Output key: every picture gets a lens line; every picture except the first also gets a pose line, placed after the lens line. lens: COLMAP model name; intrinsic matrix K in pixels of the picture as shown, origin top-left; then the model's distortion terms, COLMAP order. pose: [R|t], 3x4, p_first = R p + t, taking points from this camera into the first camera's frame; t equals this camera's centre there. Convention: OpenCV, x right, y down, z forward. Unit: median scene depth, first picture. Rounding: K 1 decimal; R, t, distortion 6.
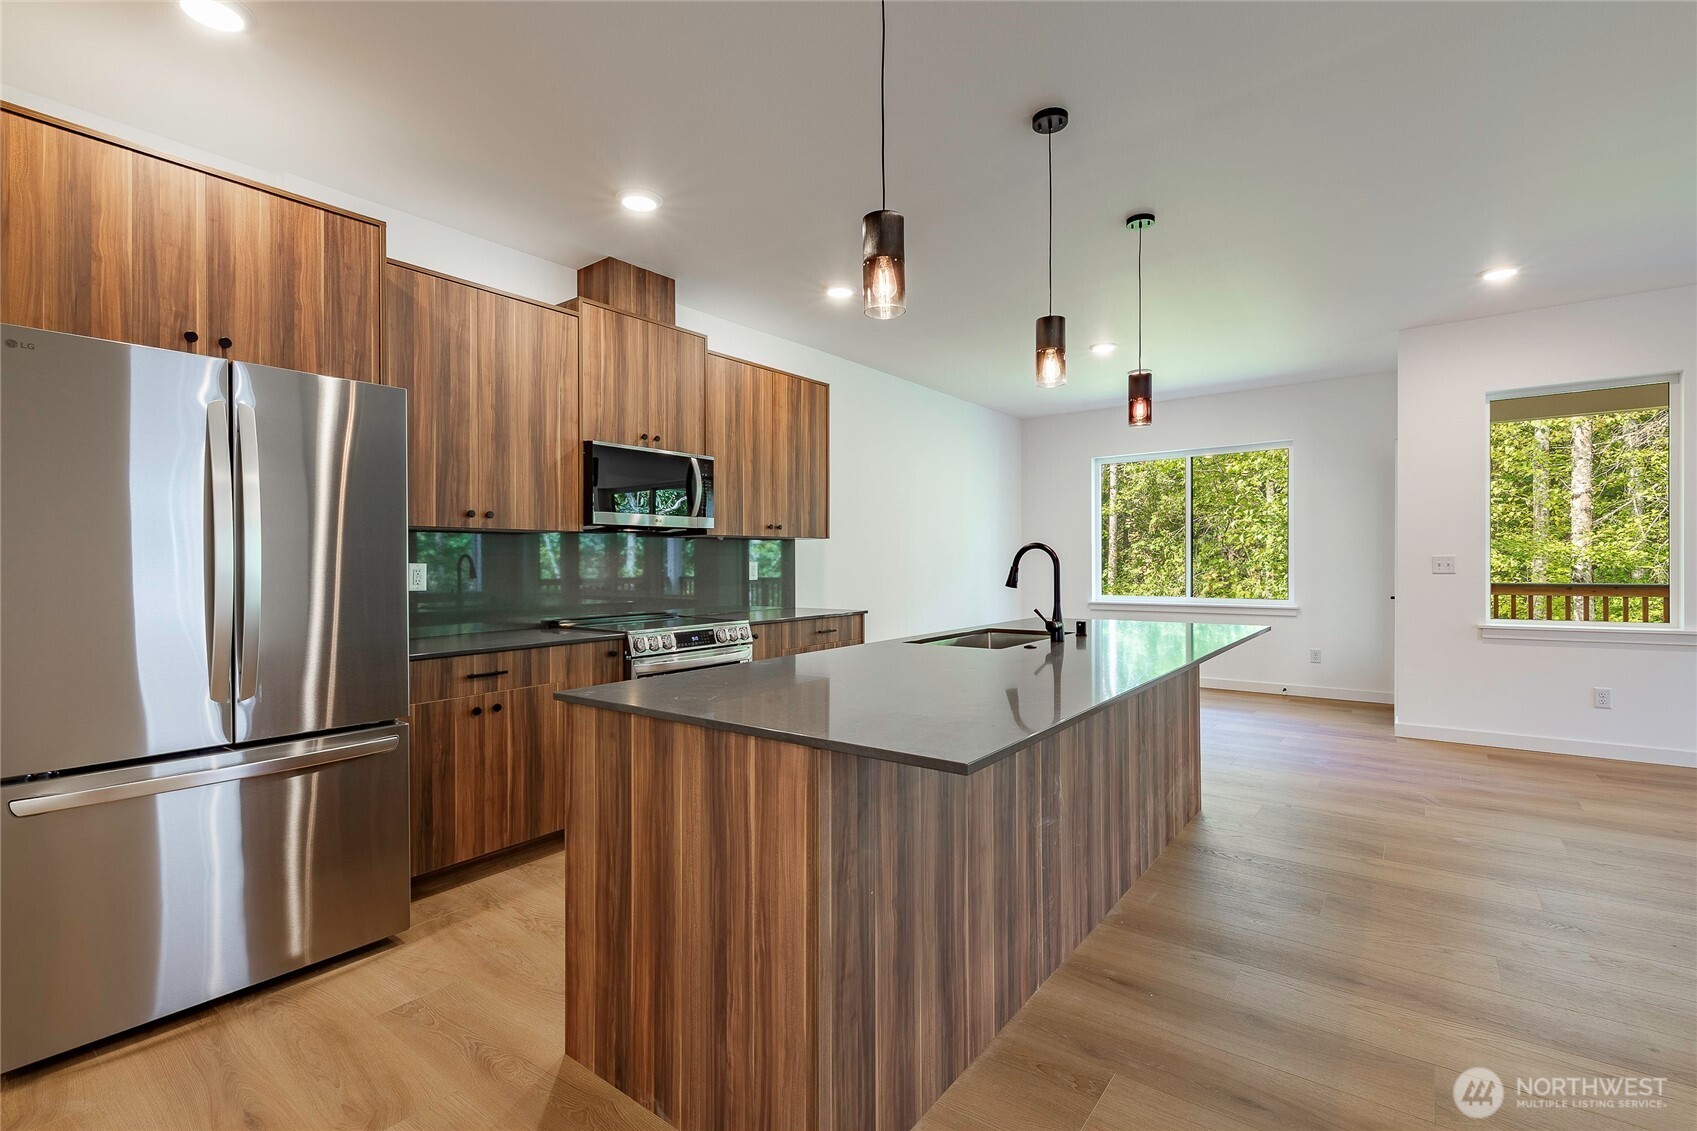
lens RADIAL K [[755.8, 0, 873.1], [0, 755.8, 561.5], [0, 0, 1]] dist [0.001833, 0.000008]
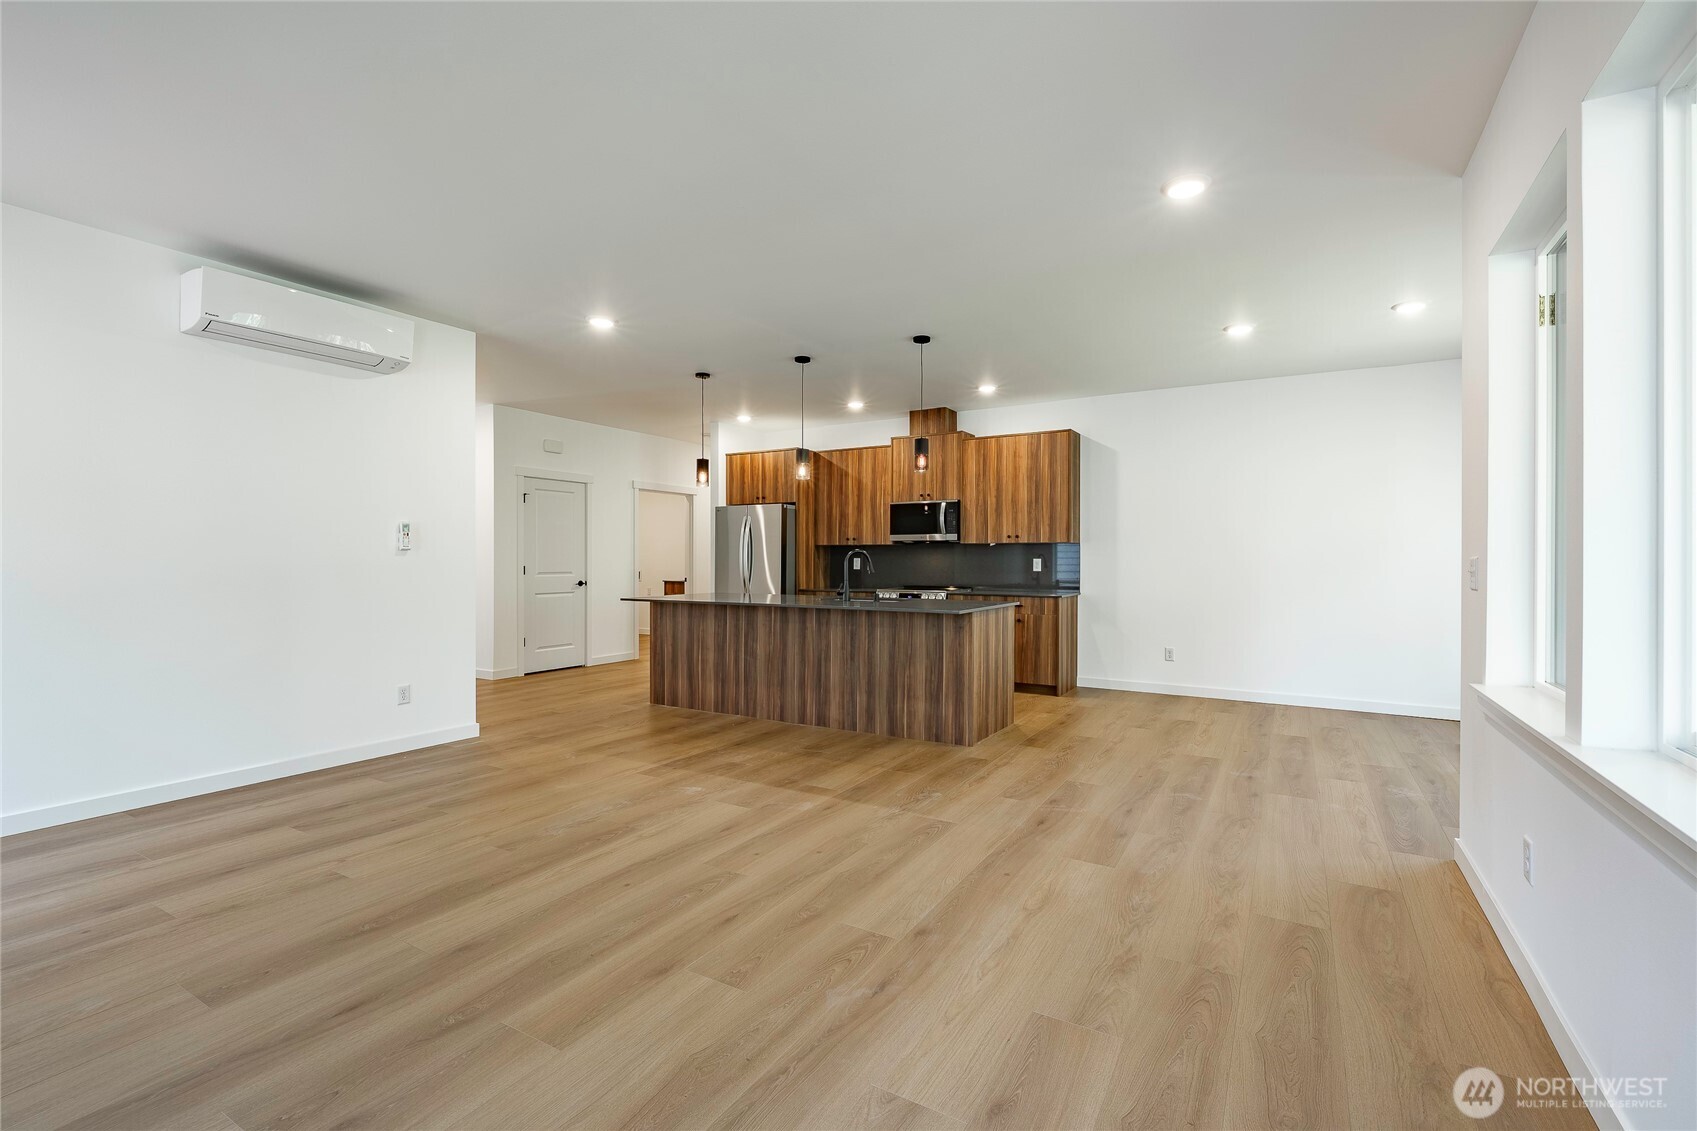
lens RADIAL K [[755.8, 0, 873.1], [0, 755.8, 561.5], [0, 0, 1]] dist [0.001833, 0.000008]
pose [[0.118861, 0.009324, -0.992867, 1.812859], [-0.003259, 0.999954, 0.009000, -0.010295], [0.992906, 0.002166, 0.118886, 0.702413]]
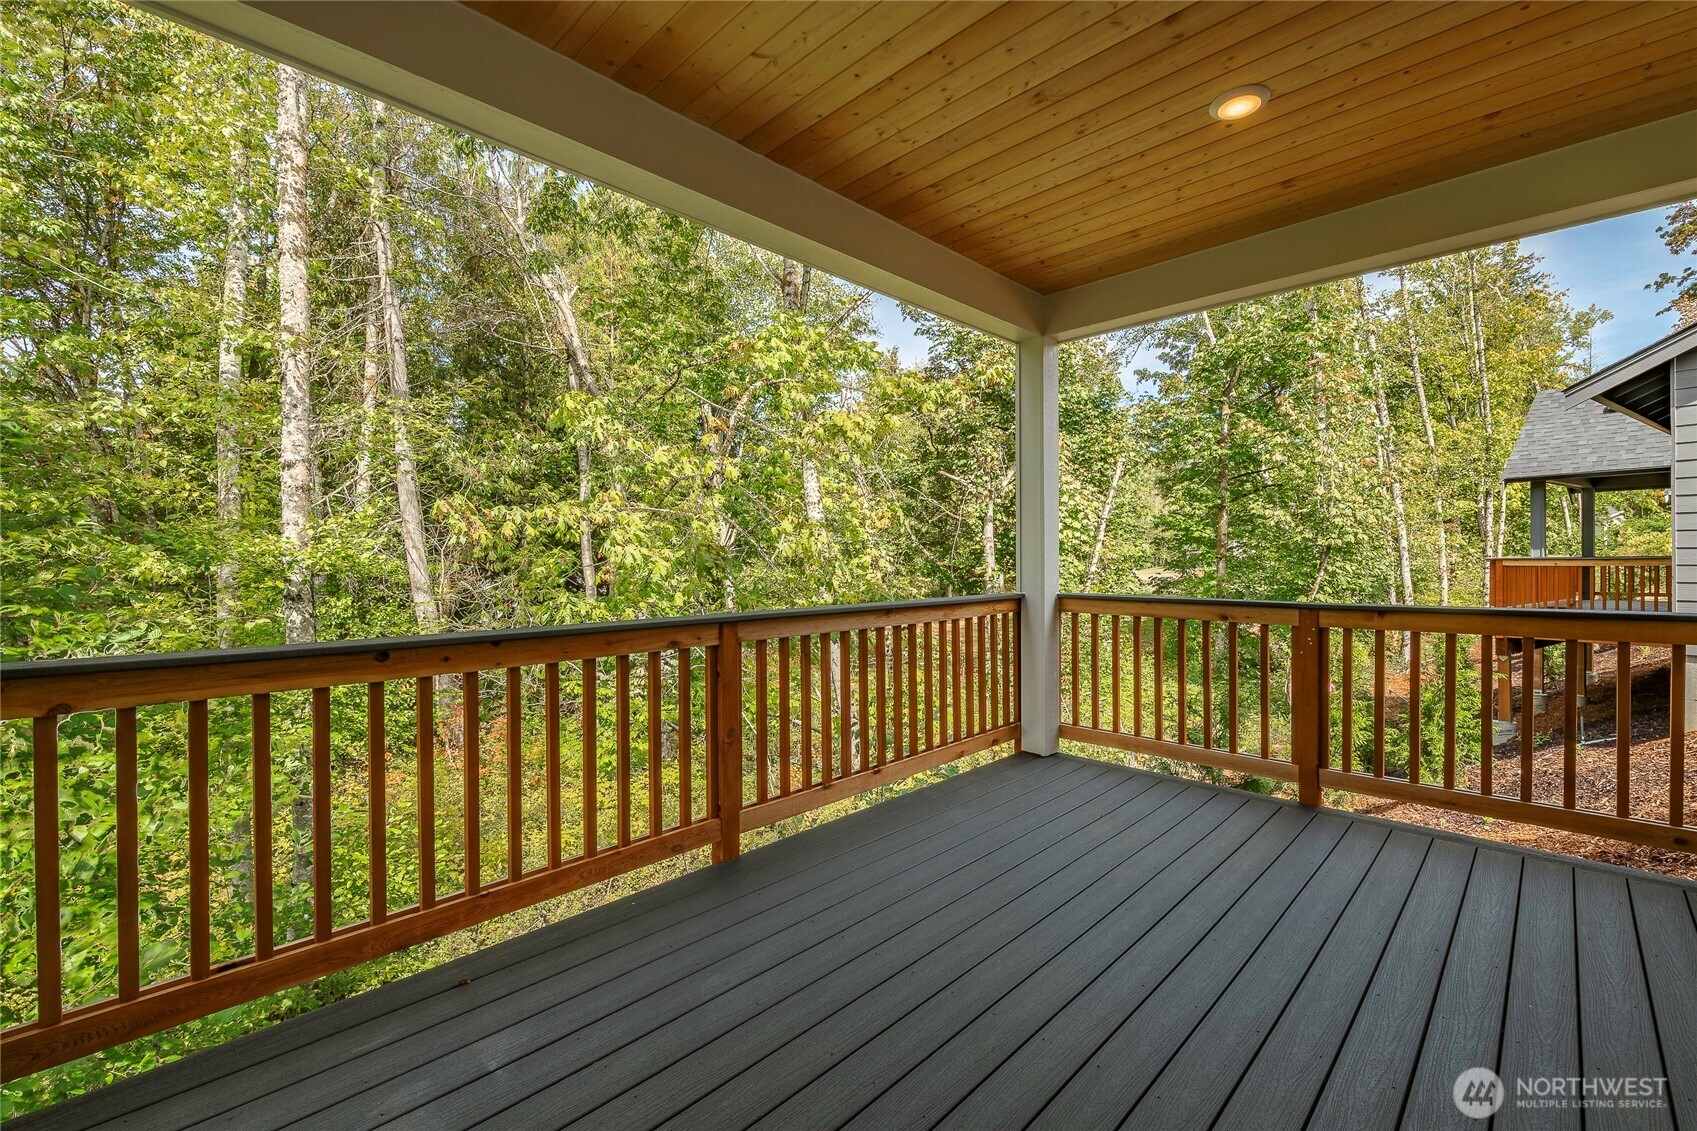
lens RADIAL K [[737.5, 0, 848.5], [0, 737.5, 565.5], [0, 0, 1]] dist [-0.002449, -0.000757]
pose [[0.131593, -0.004649, 0.991293, 1.303864], [0.006612, 0.999971, 0.003812, 0.002813], [-0.991282, 0.006053, 0.131619, 1.574428]]
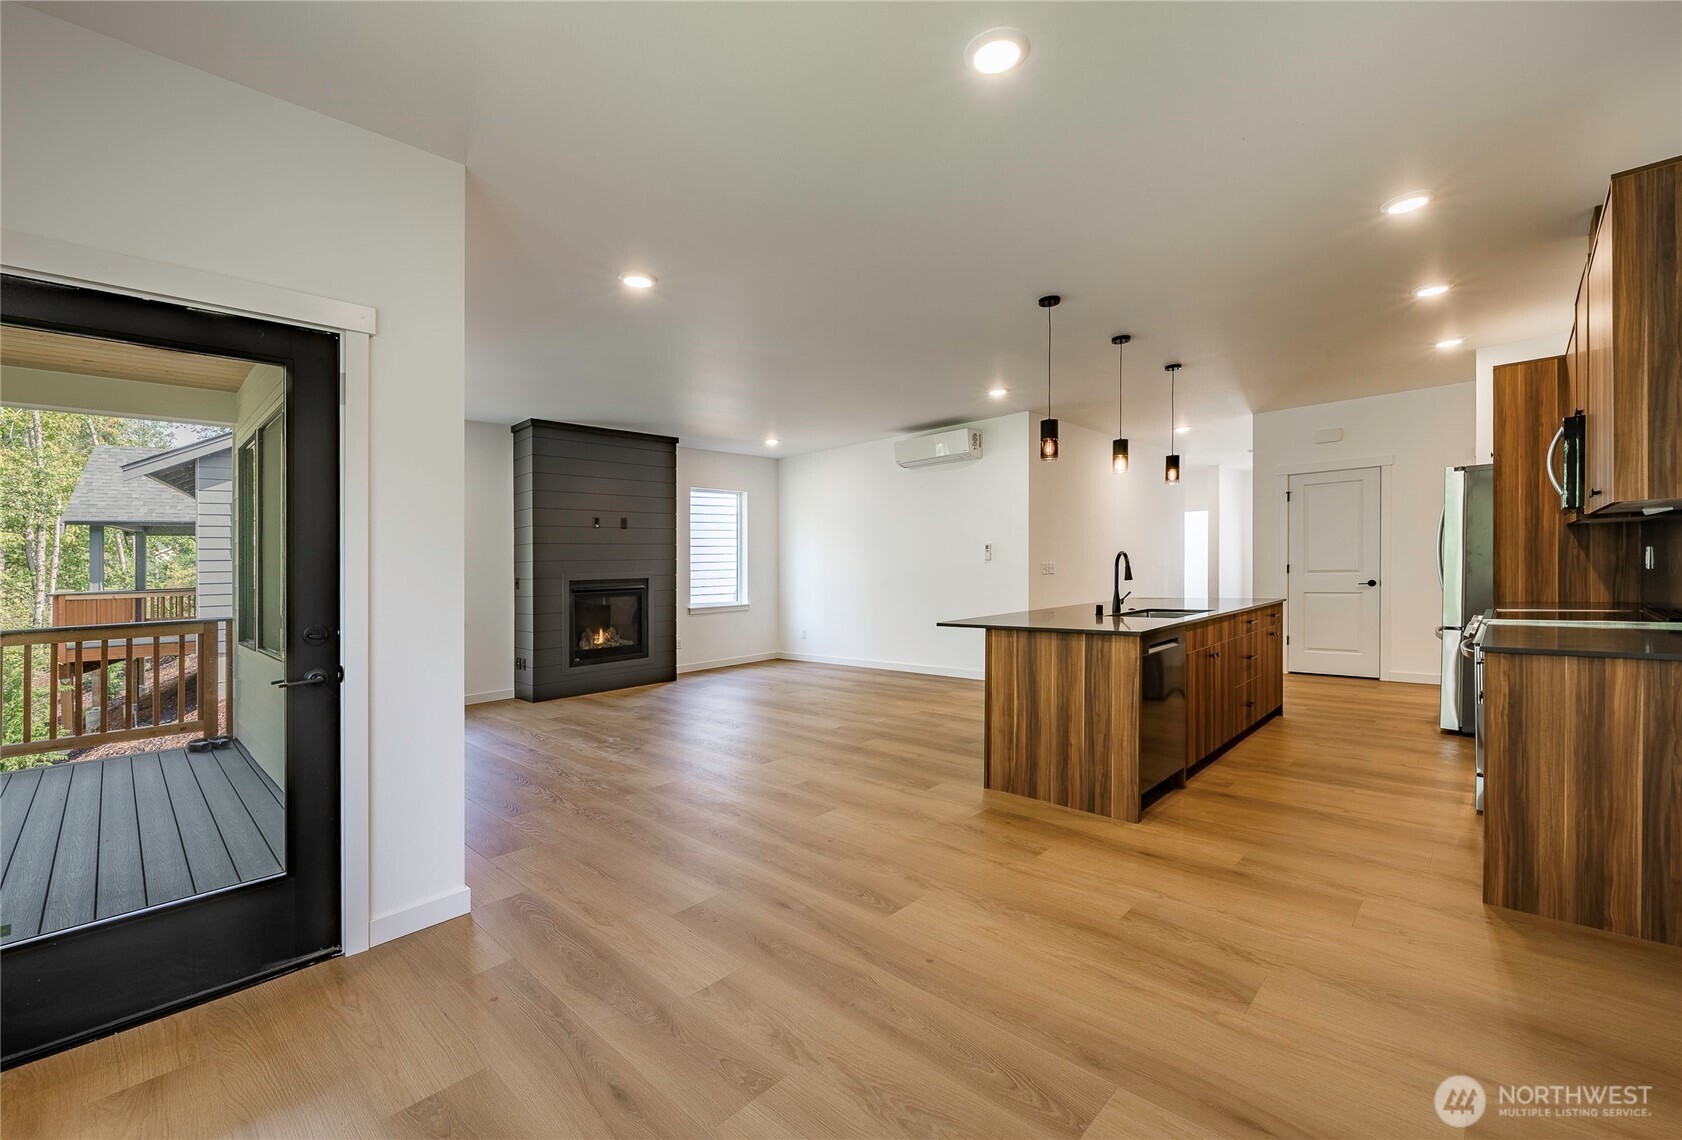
lens RADIAL K [[693.3, 0, 840.4], [0, 693.3, 546.2], [0, 0, 1]] dist [-0.001266, -0.000195]
pose [[-0.991752, 0.035311, 0.123212, 0.535635], [0.031988, 0.999072, -0.028844, -0.010812], [-0.124116, -0.024665, -0.991961, 2.160288]]
